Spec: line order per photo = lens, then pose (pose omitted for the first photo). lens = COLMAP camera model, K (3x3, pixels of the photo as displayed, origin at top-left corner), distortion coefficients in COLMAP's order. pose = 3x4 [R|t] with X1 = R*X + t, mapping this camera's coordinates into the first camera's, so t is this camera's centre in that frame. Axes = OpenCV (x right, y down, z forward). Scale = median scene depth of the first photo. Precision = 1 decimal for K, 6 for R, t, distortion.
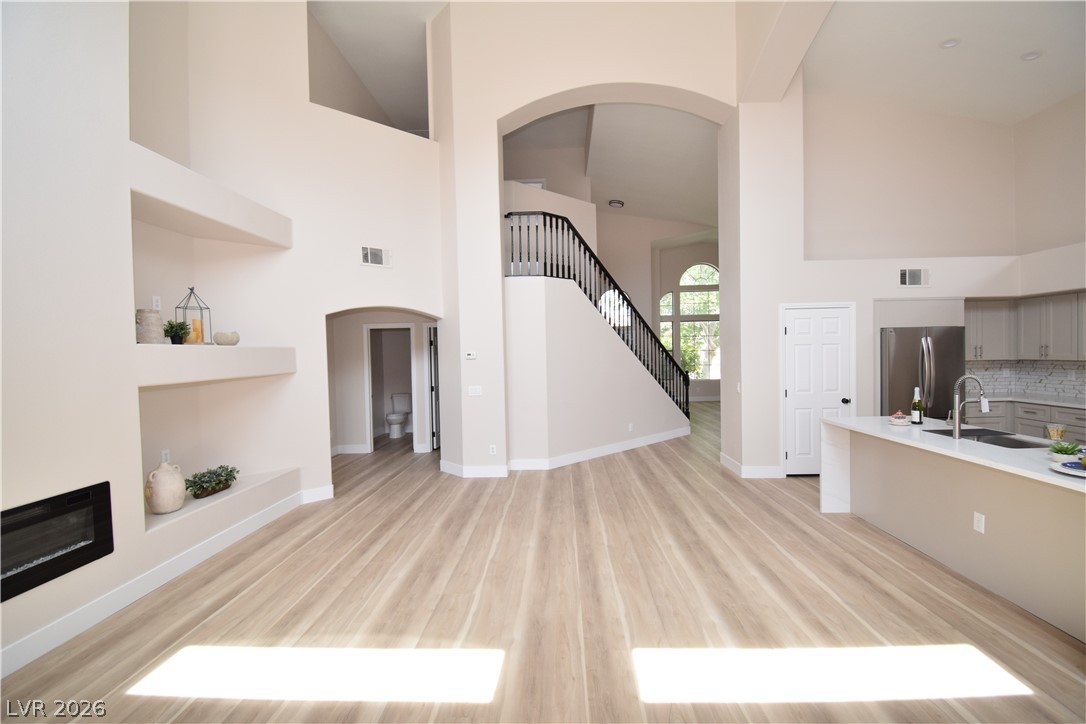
lens RADIAL K [[478.2, 0, 548.0], [0, 478.2, 357.0], [0, 0, 1]] dist [0.006437, -0.016133]
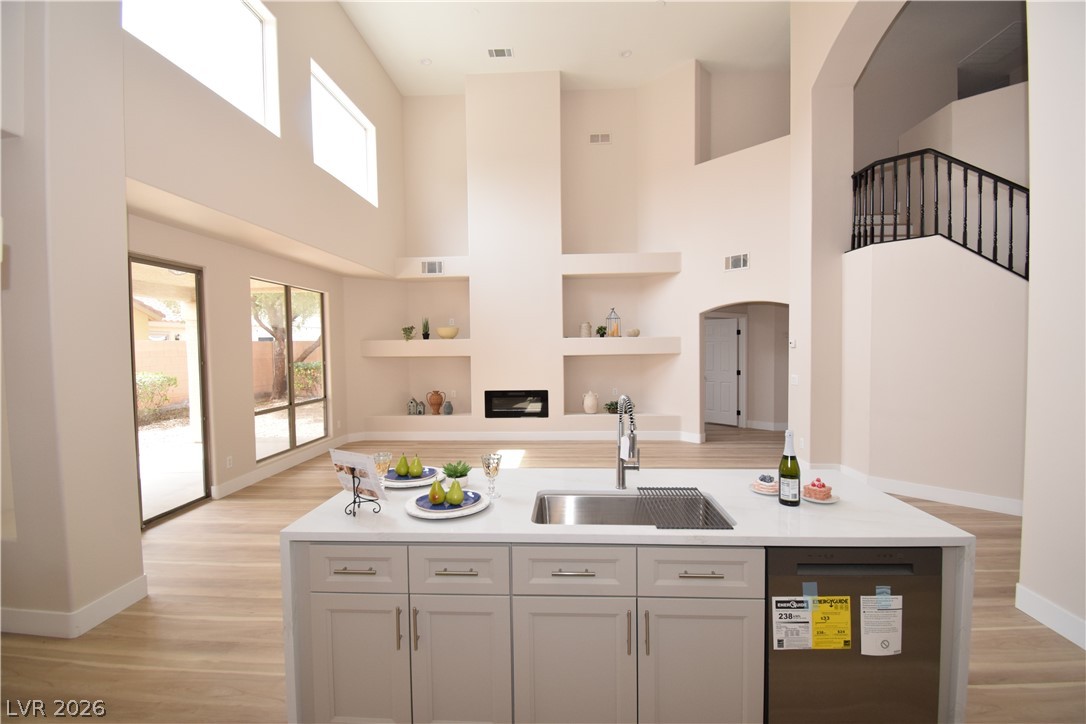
lens RADIAL K [[478.2, 0, 549.9], [0, 478.2, 362.0], [0, 0, 1]] dist [0.006437, -0.016133]
pose [[-0.008597, 0.057225, -0.998324, 1.278163], [0.001642, 0.998361, 0.057213, -0.035868], [0.999962, -0.001147, -0.008677, 0.762666]]
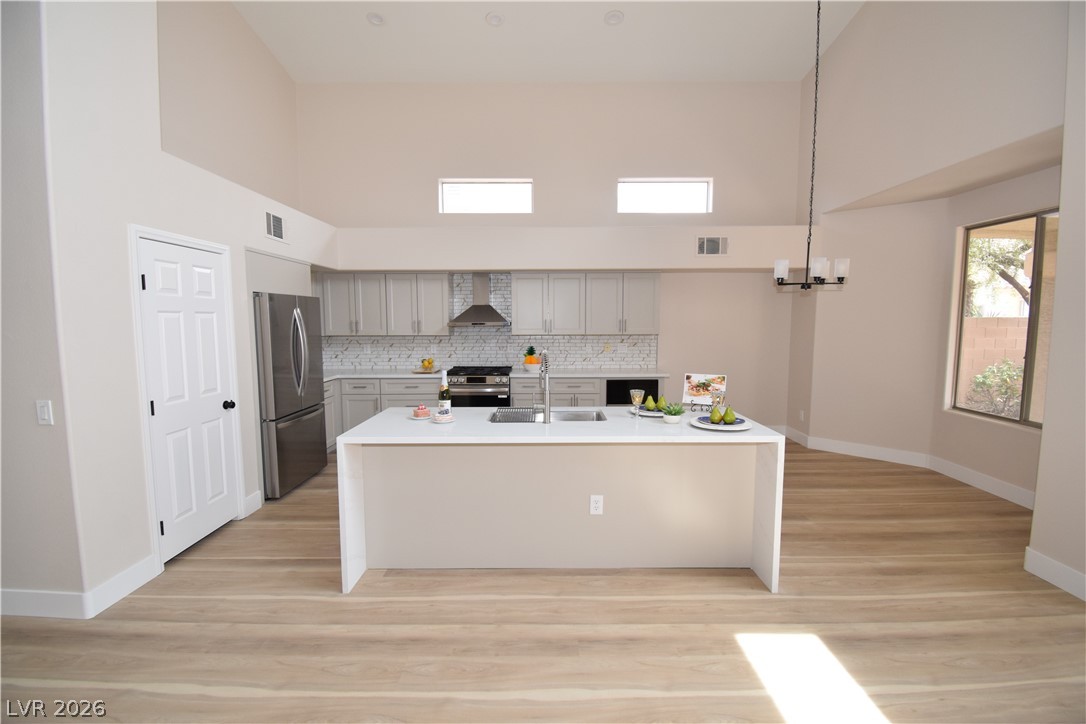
lens RADIAL K [[478.2, 0, 544.6], [0, 478.2, 364.1], [0, 0, 1]] dist [0.006437, -0.016133]
pose [[-0.029590, -0.070541, 0.997070, -0.014105], [0.013584, 0.997386, 0.070966, 0.000164], [-0.999470, 0.015644, -0.028554, 0.866957]]
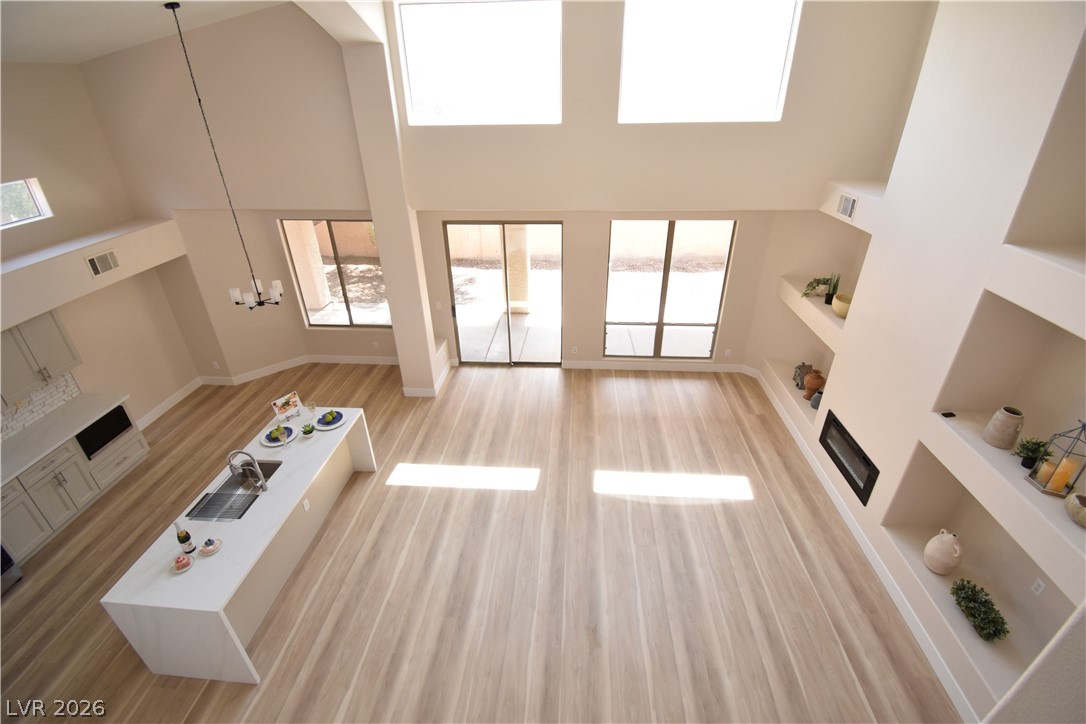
lens RADIAL K [[478.2, 0, 543.9], [0, 478.2, 360.8], [0, 0, 1]] dist [0.006437, -0.016133]
pose [[-0.998420, 0.013650, 0.054501, 0.035753], [0.038349, 0.874507, 0.483495, -0.602683], [-0.041062, 0.484822, -0.873649, 1.616324]]
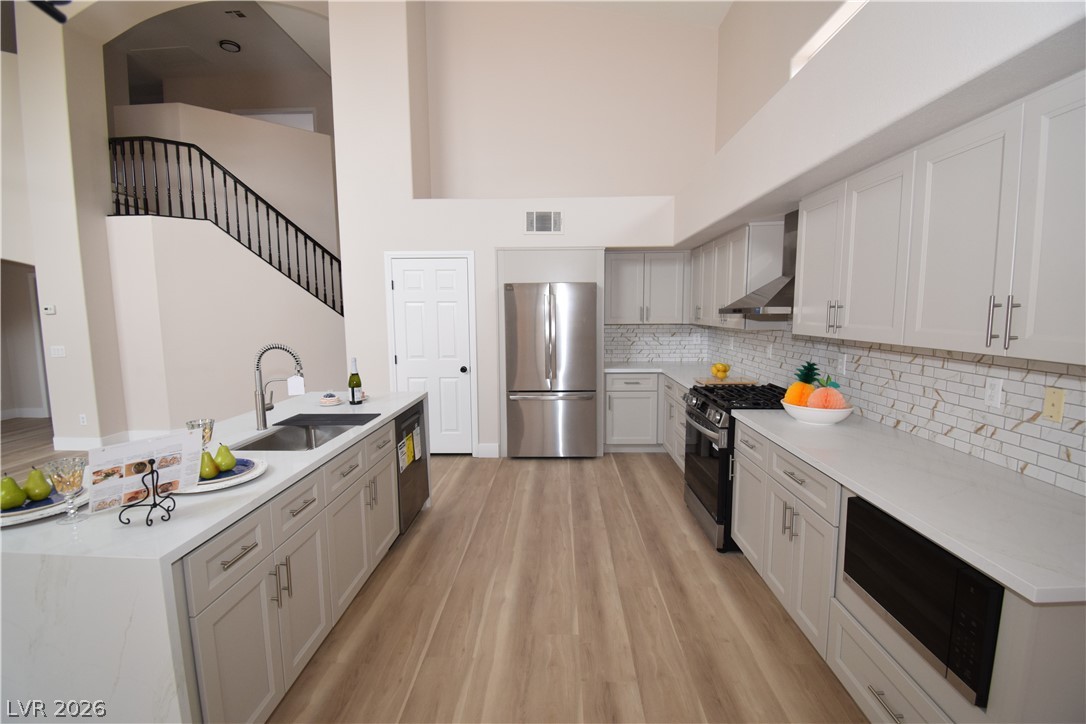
lens RADIAL K [[478.2, 0, 543.0], [0, 478.2, 362.1], [0, 0, 1]] dist [0.006437, -0.016133]
pose [[0.999907, 0.012832, 0.004553, 1.090157], [-0.013225, 0.994843, 0.100558, -0.012142], [-0.003239, -0.100609, 0.994921, 0.222379]]
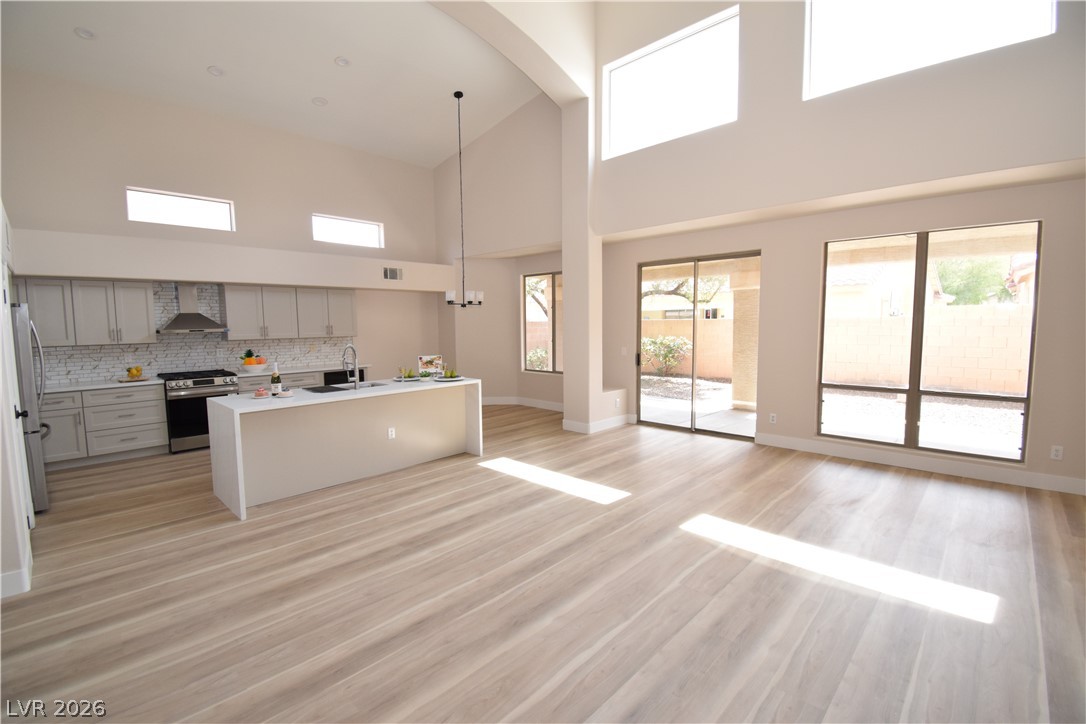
lens RADIAL K [[478.2, 0, 544.1], [0, 478.2, 360.2], [0, 0, 1]] dist [0.006437, -0.016133]
pose [[-0.742444, -0.023811, 0.669485, -0.438828], [0.034437, 0.996690, 0.073637, -0.001924], [-0.669023, 0.077726, -0.739166, 1.417341]]
